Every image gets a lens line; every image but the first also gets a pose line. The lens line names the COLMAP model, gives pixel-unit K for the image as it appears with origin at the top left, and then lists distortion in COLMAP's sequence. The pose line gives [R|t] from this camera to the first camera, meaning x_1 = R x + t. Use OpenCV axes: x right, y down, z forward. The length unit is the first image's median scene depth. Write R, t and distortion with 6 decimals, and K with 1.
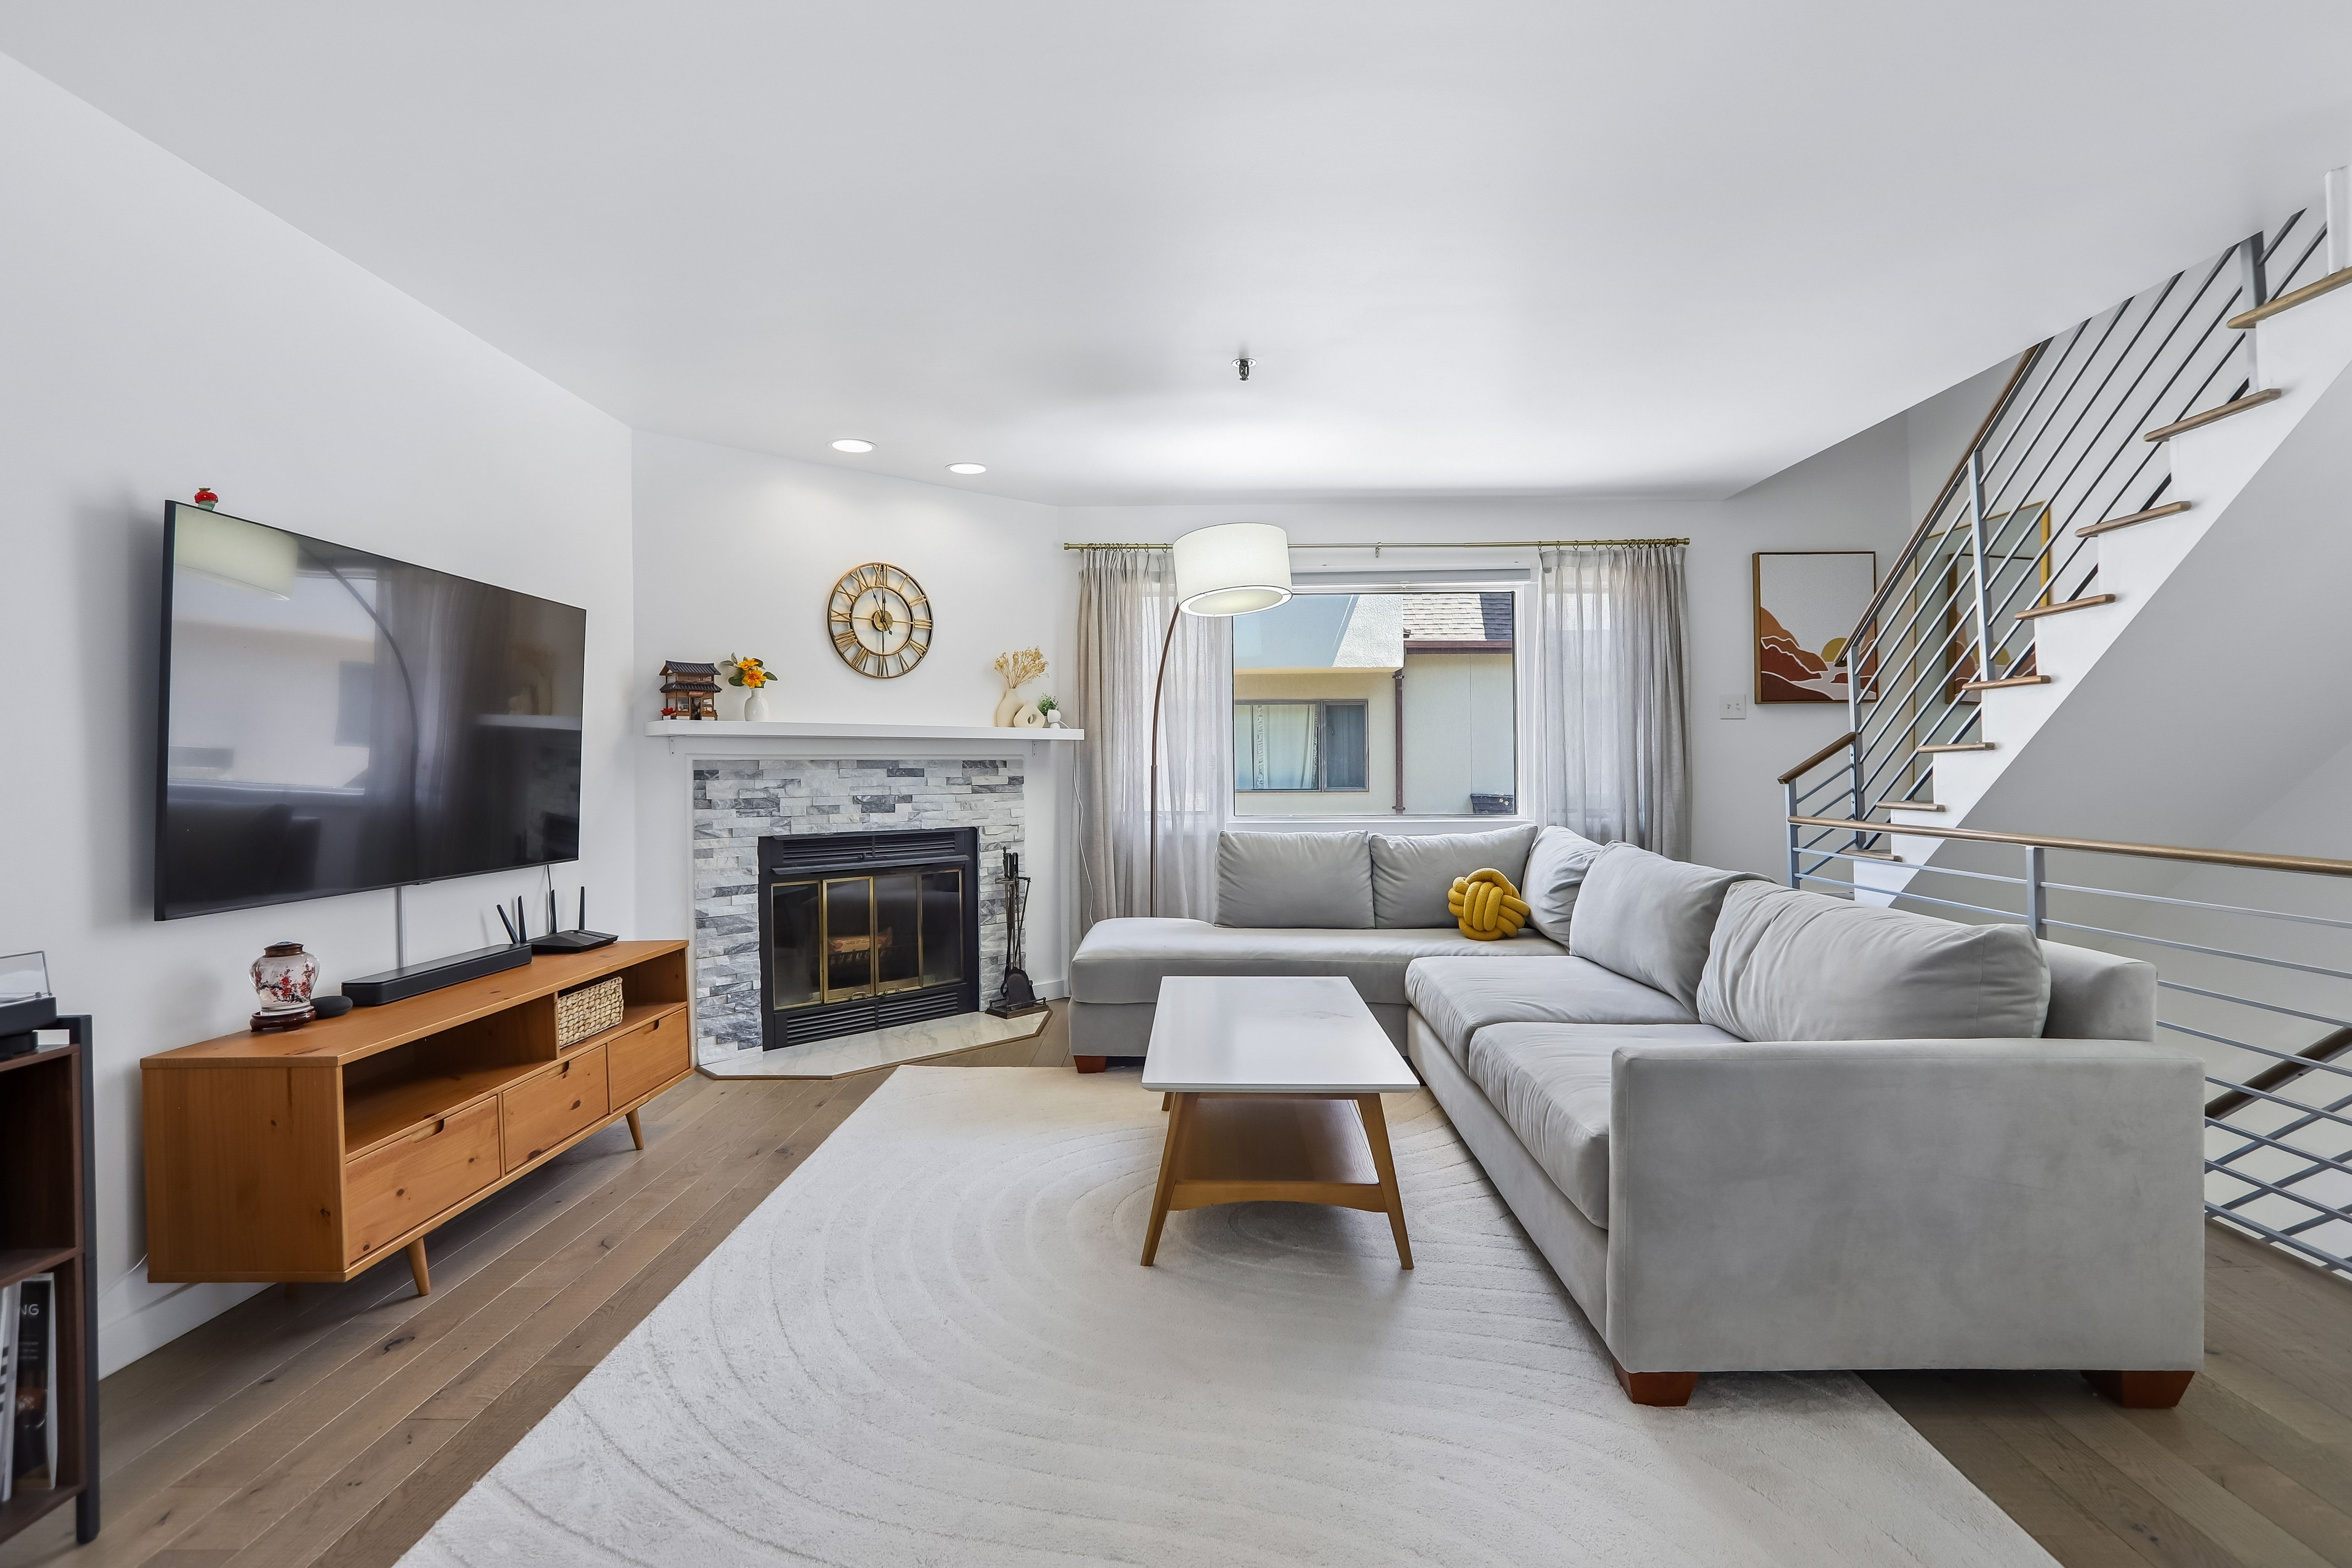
lens RADIAL K [[1070.3, 0, 1187.7], [0, 1070.3, 759.3], [0, 0, 1]] dist [-0.057175, 0.024151]
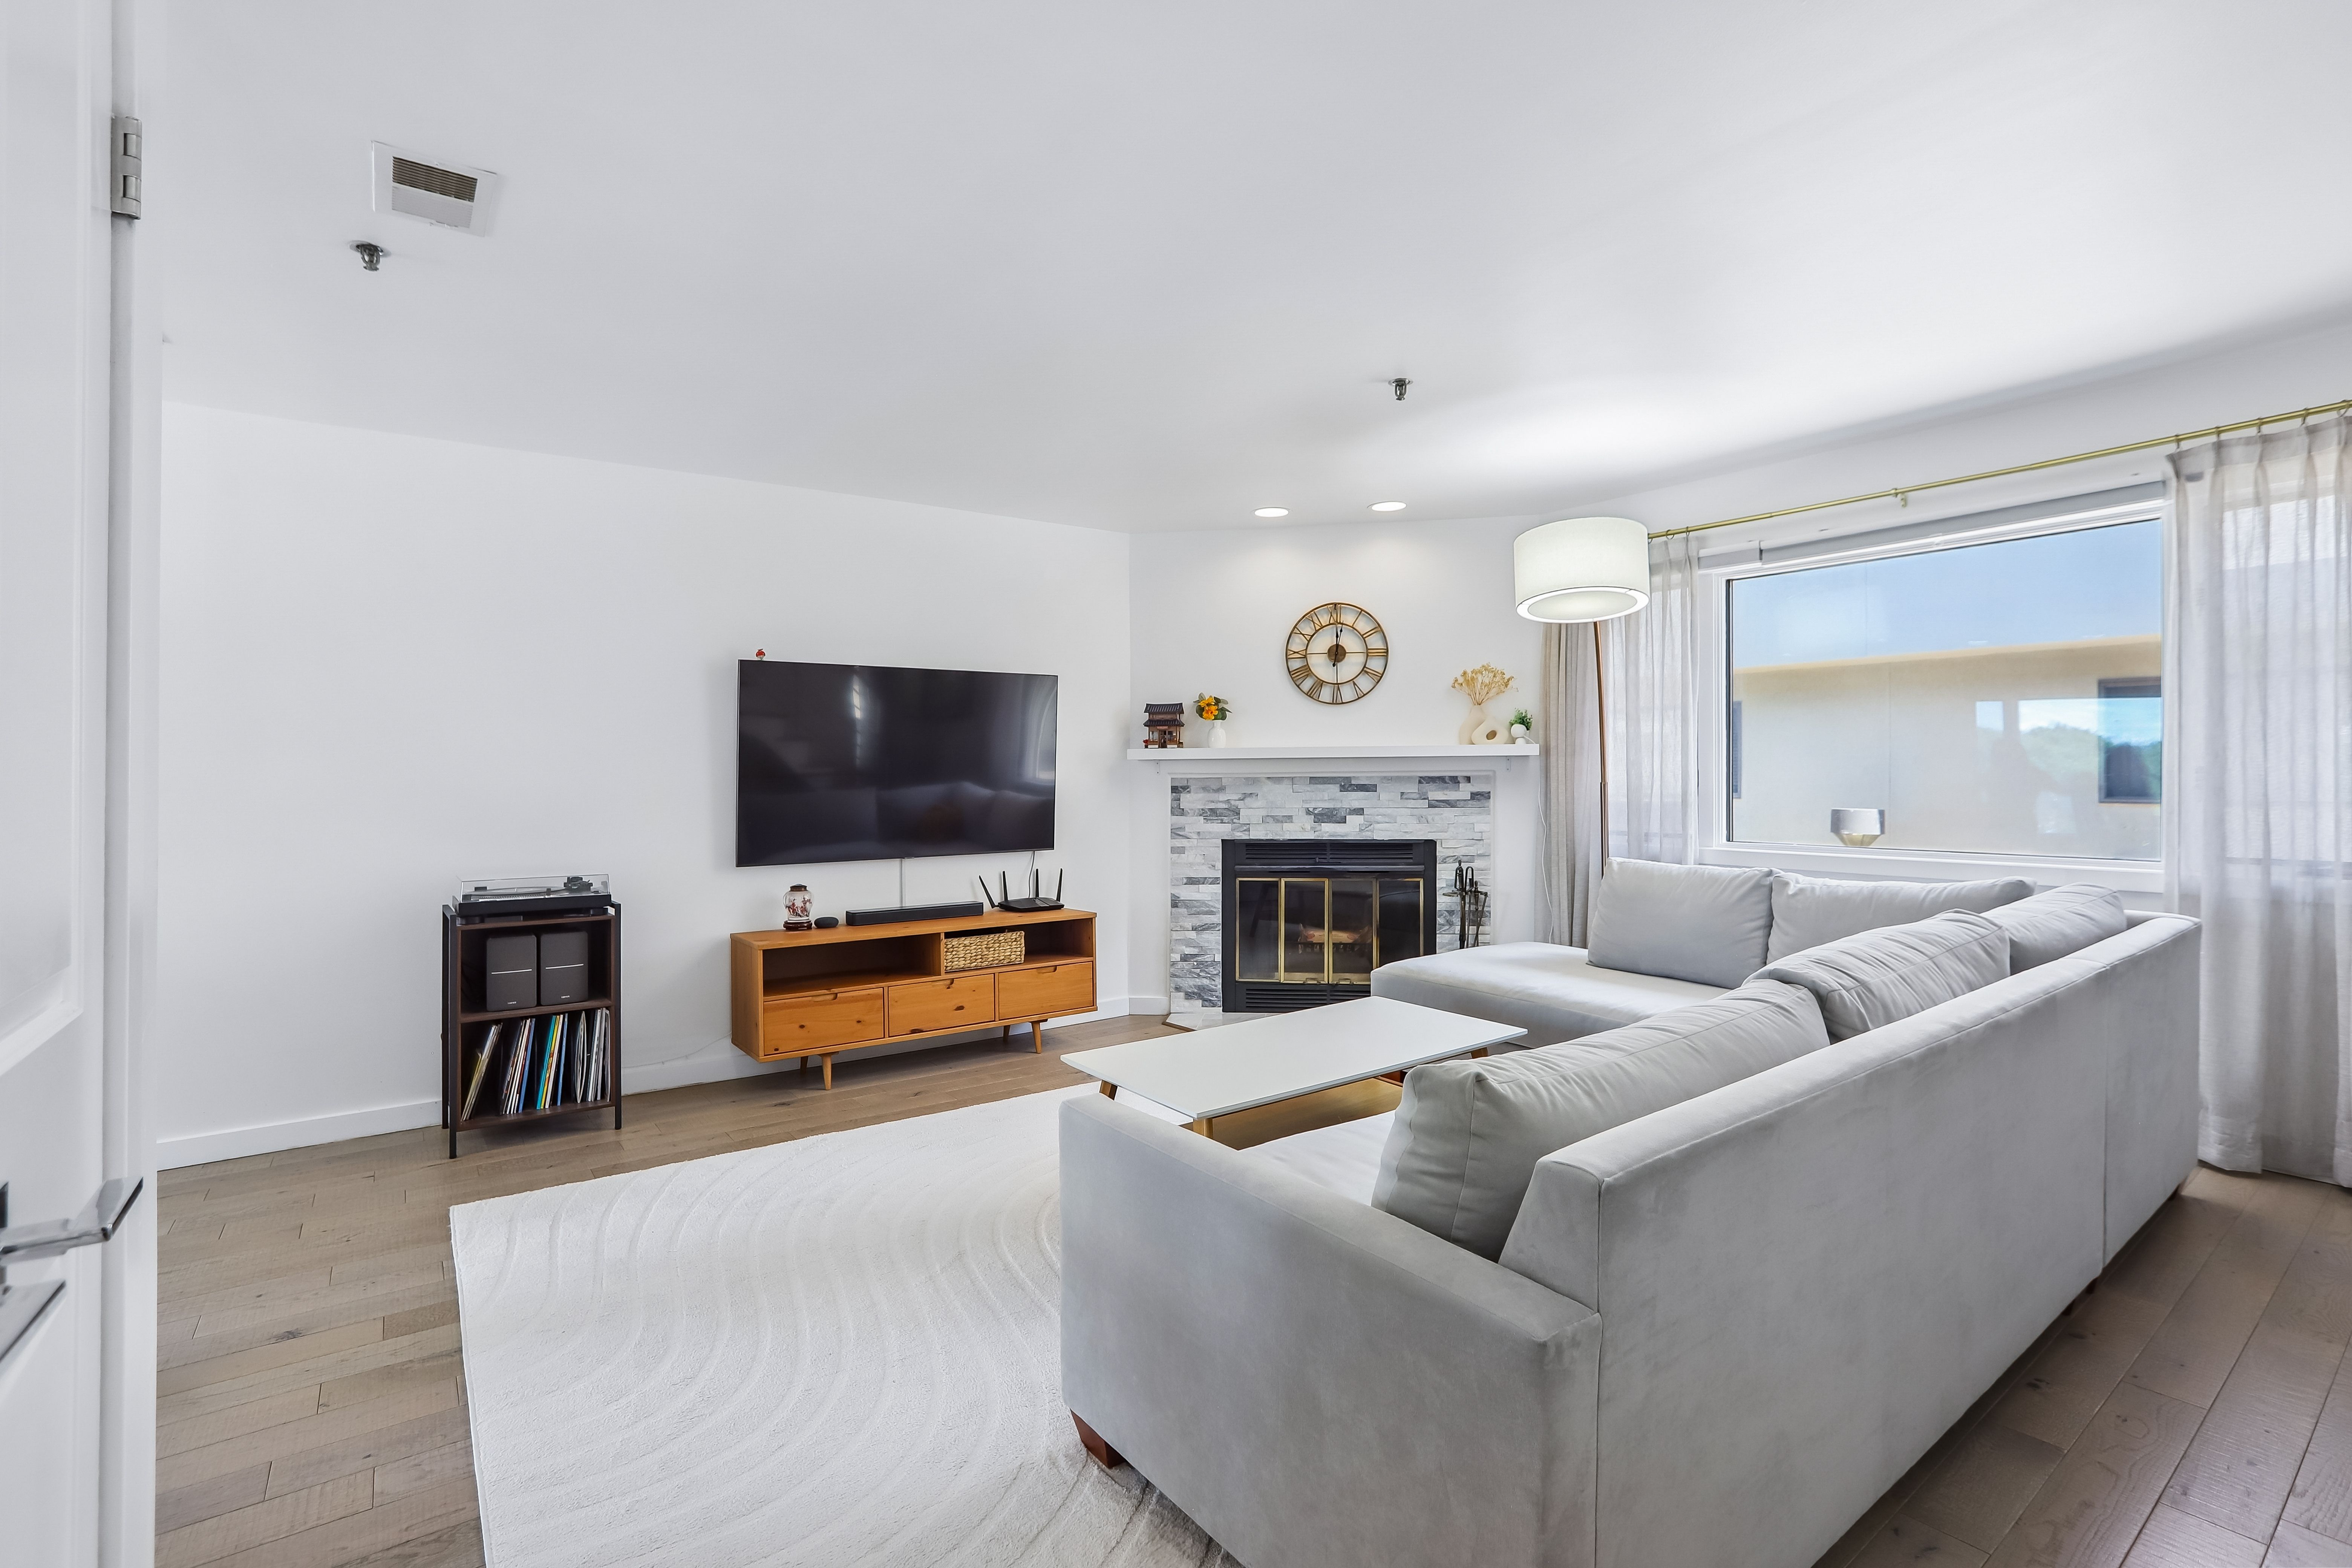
lens RADIAL K [[1070.3, 0, 1187.7], [0, 1070.3, 759.3], [0, 0, 1]] dist [-0.057175, 0.024151]
pose [[0.627494, -0.006901, -0.778591, 0.520284], [0.010232, 0.999947, -0.000617, -0.019471], [0.778555, -0.007579, 0.627531, 0.172269]]
